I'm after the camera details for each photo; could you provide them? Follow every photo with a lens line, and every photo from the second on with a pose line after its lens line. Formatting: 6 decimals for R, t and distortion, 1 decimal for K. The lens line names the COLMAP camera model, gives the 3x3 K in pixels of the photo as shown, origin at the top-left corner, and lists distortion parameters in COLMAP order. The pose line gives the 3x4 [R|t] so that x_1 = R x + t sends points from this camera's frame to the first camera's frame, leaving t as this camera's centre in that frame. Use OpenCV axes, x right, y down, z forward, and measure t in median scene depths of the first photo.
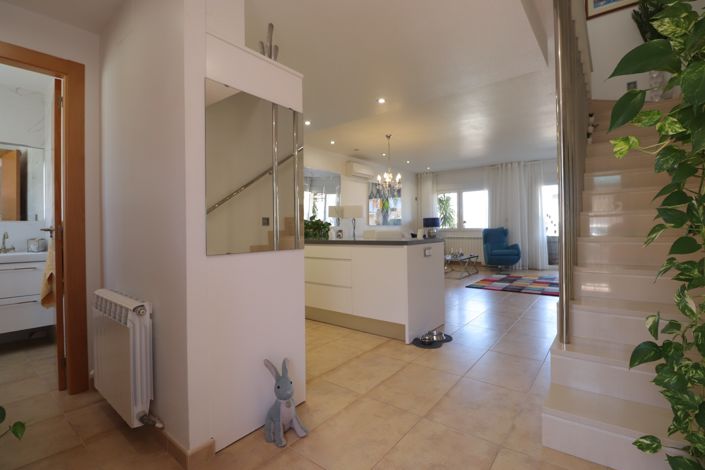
lens RADIAL K [[328.7, 0, 352.8], [0, 328.7, 229.1], [0, 0, 1]] dist [-0.001220, -0.012613]
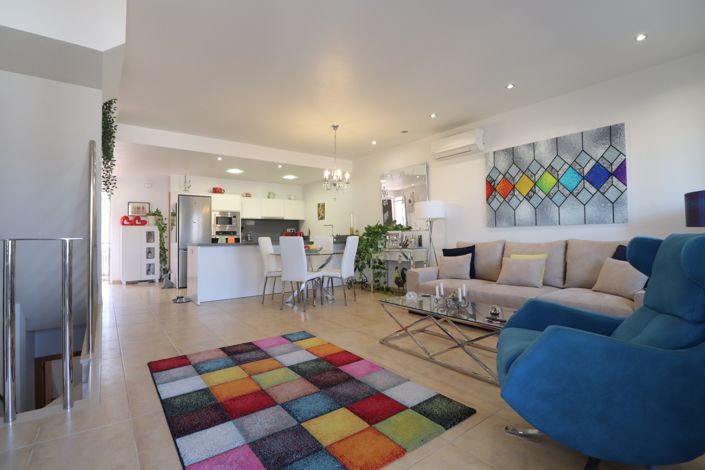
lens RADIAL K [[328.7, 0, 352.8], [0, 328.7, 229.1], [0, 0, 1]] dist [-0.001220, -0.012613]
pose [[-0.247323, -0.008506, -0.968896, 0.803113], [0.014126, 0.999824, -0.012383, -0.004273], [0.968830, -0.016749, -0.247159, 1.085438]]
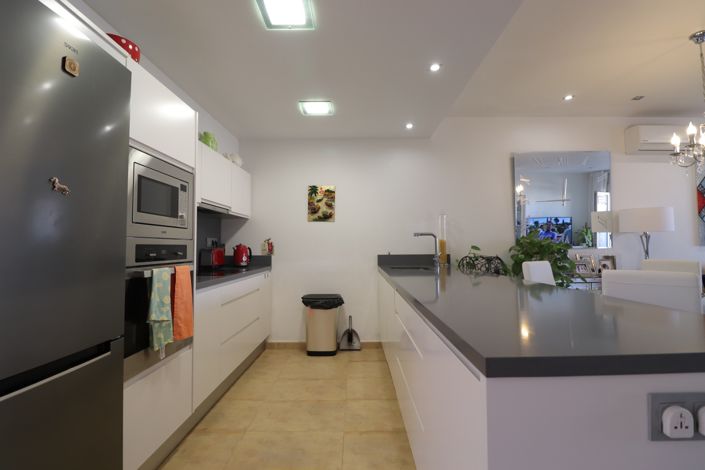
lens RADIAL K [[328.7, 0, 352.8], [0, 328.7, 229.1], [0, 0, 1]] dist [-0.001220, -0.012613]
pose [[0.615562, -0.031215, -0.787470, 0.130061], [-0.002013, 0.999150, -0.041180, -0.018351], [0.788086, 0.026934, 0.614976, 0.356777]]
